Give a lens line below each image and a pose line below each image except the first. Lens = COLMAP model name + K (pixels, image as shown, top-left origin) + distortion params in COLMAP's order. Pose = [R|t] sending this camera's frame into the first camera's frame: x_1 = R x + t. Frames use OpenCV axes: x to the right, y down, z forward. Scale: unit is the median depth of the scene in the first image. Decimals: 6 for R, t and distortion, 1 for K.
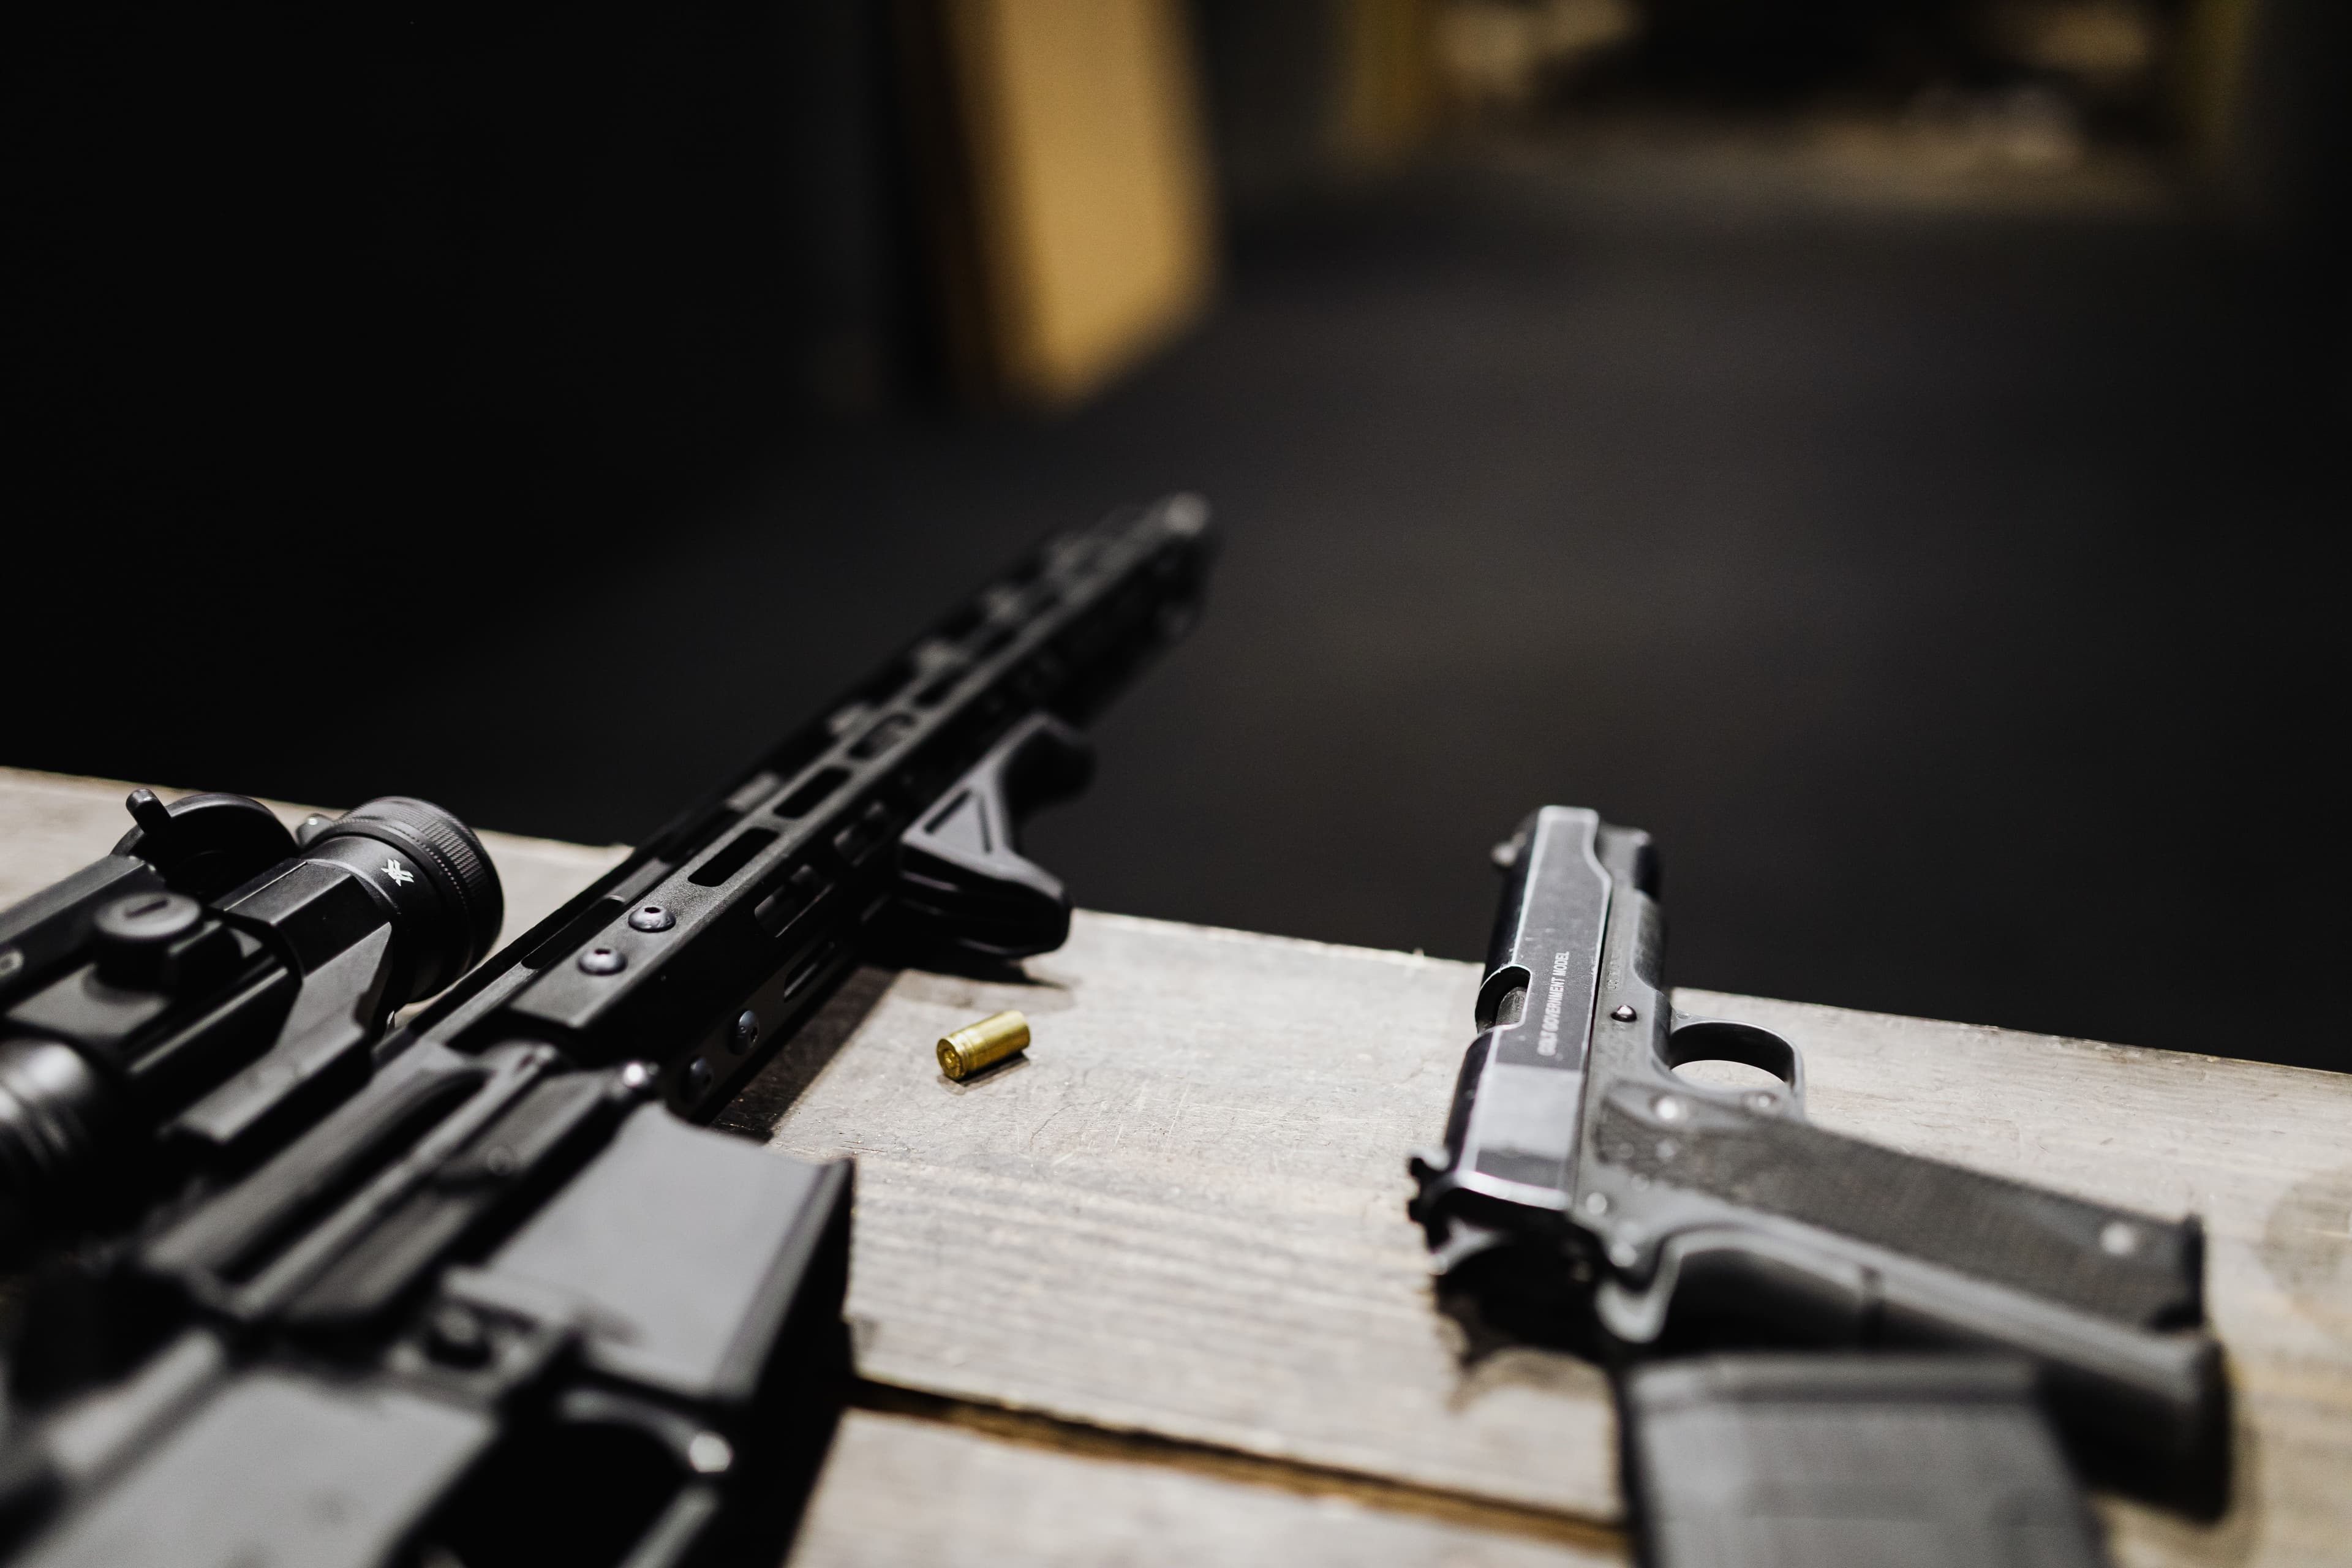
lens RADIAL K [[2292.8, 0, 1176.0], [0, 2292.8, 784.0], [0, 0, 1]] dist [0.031818, -0.004437]
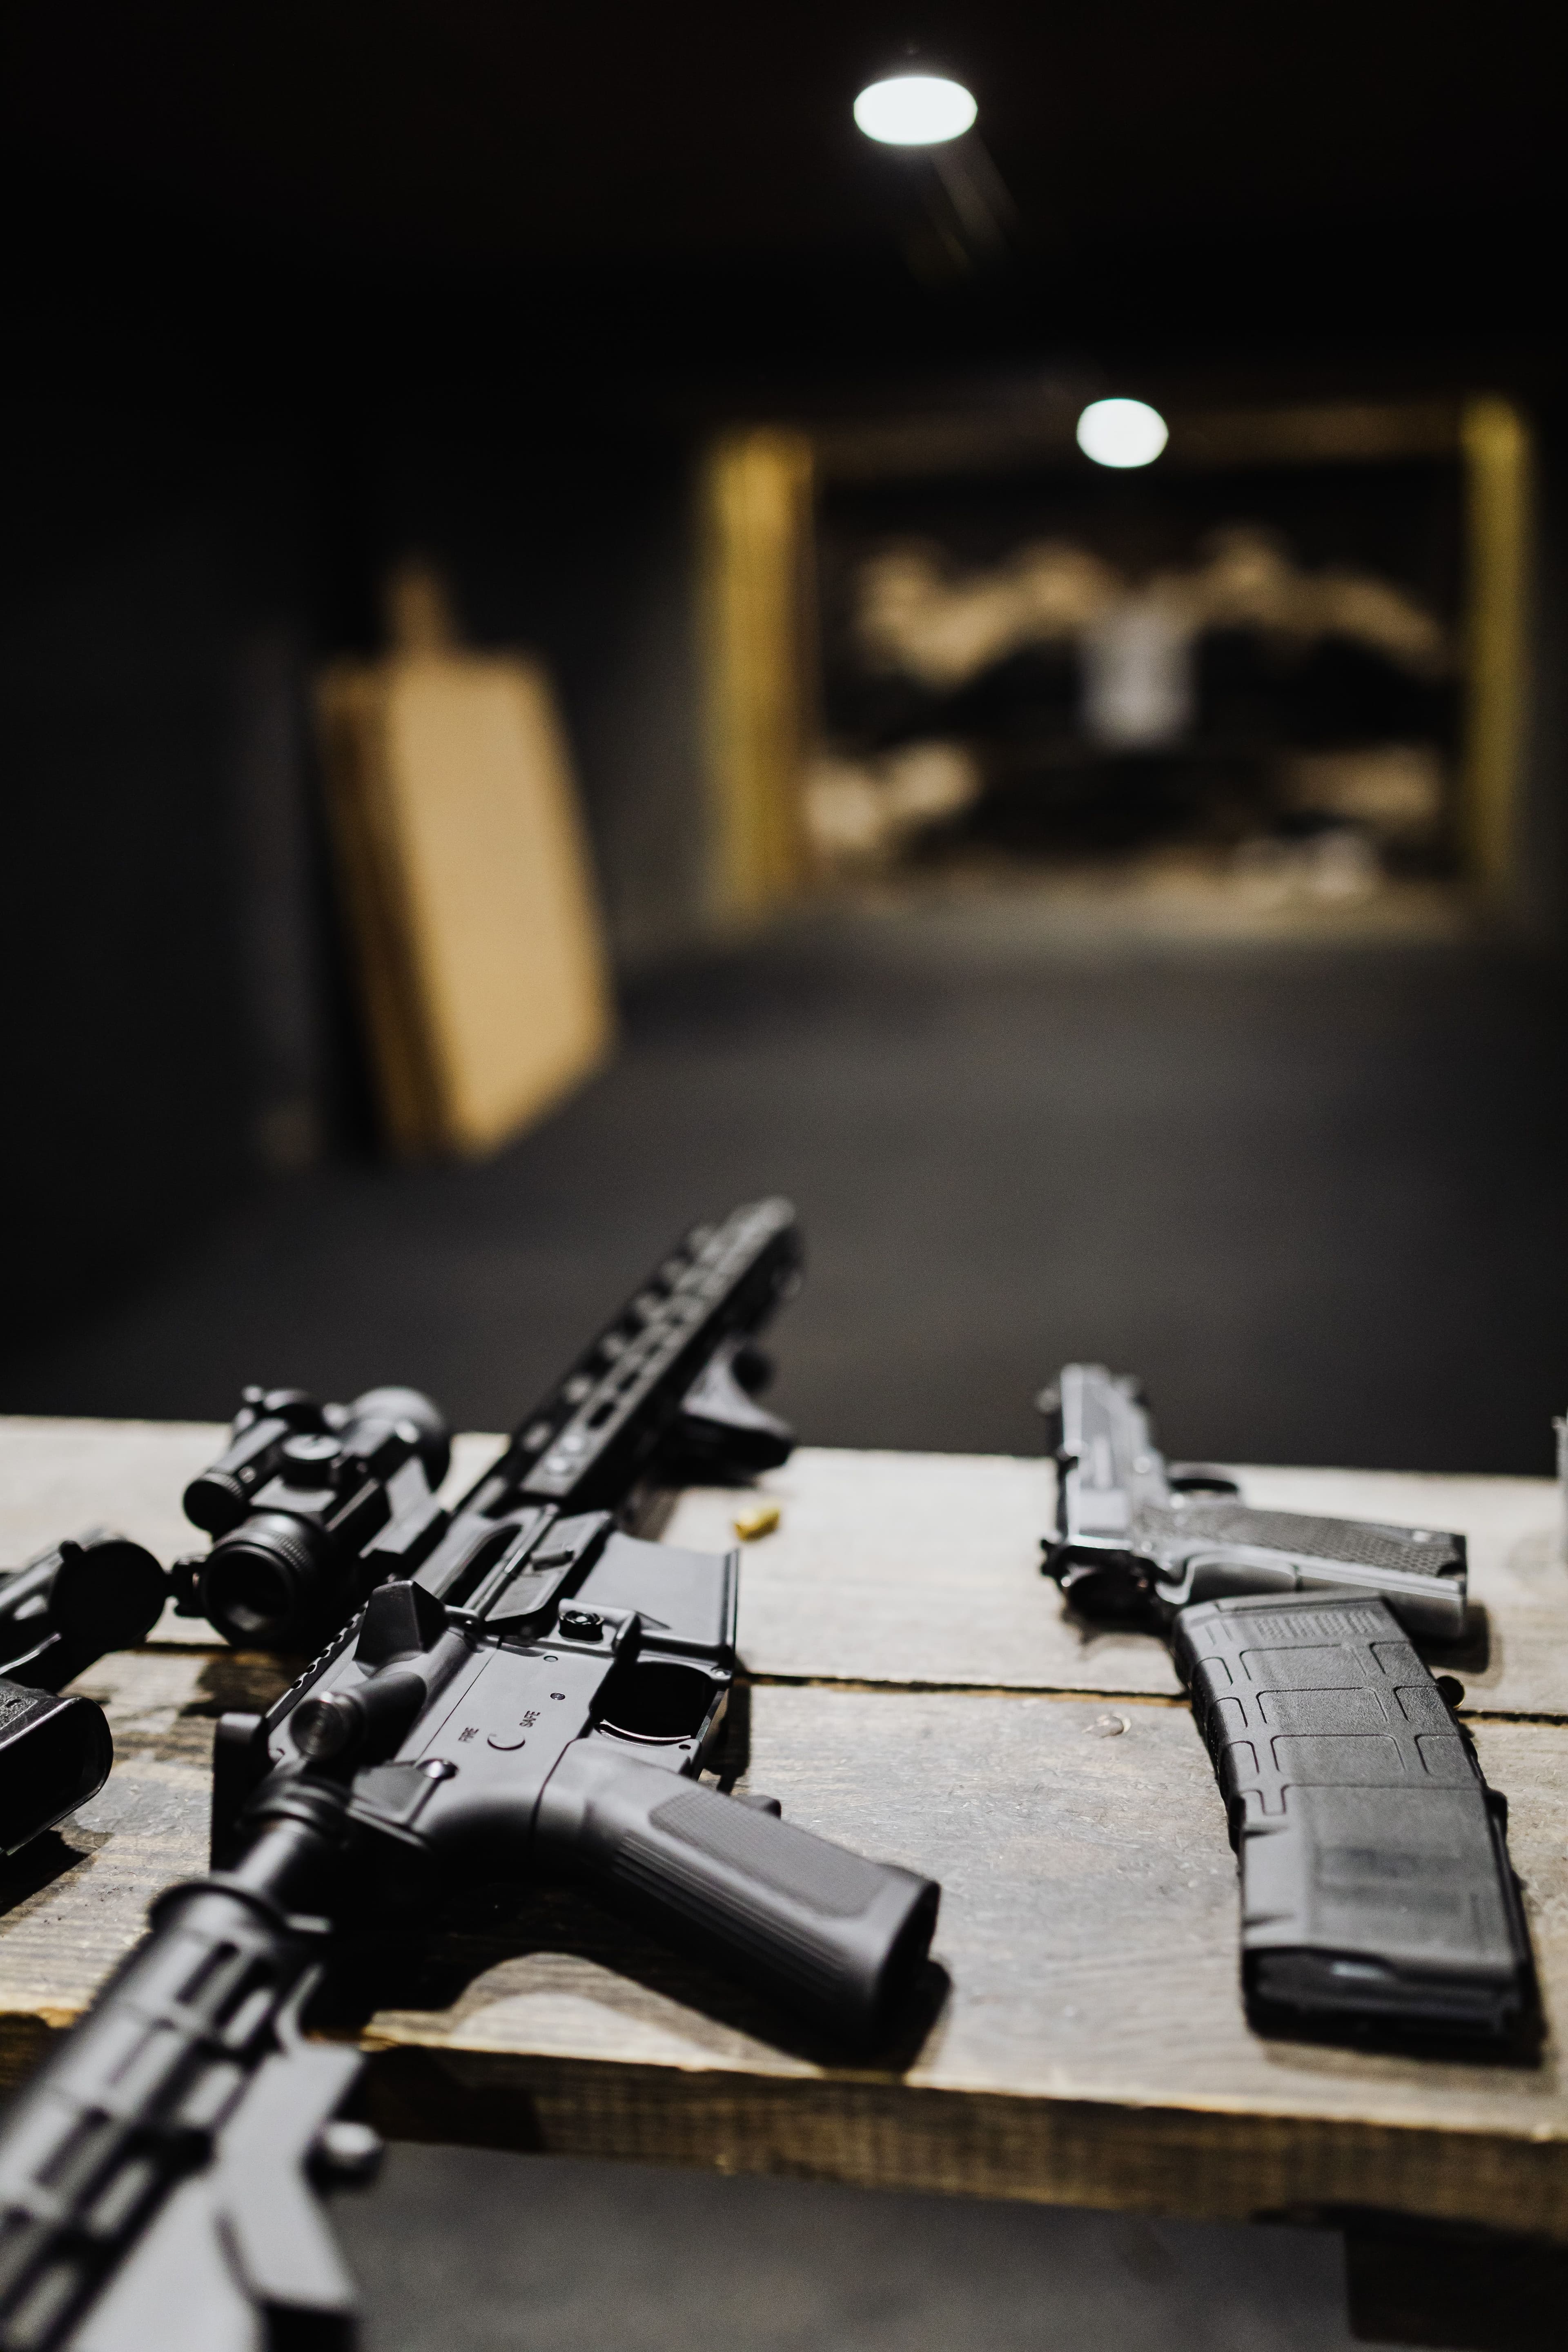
lens RADIAL K [[2292.8, 0, 784.0], [0, 2292.8, 1176.0], [0, 0, 1]] dist [0.031818, -0.004437]
pose [[0.993419, -0.051027, 0.102546, -0.267870], [0.065767, 0.987106, -0.145932, 0.135214], [-0.093777, 0.151715, 0.983966, -0.791593]]
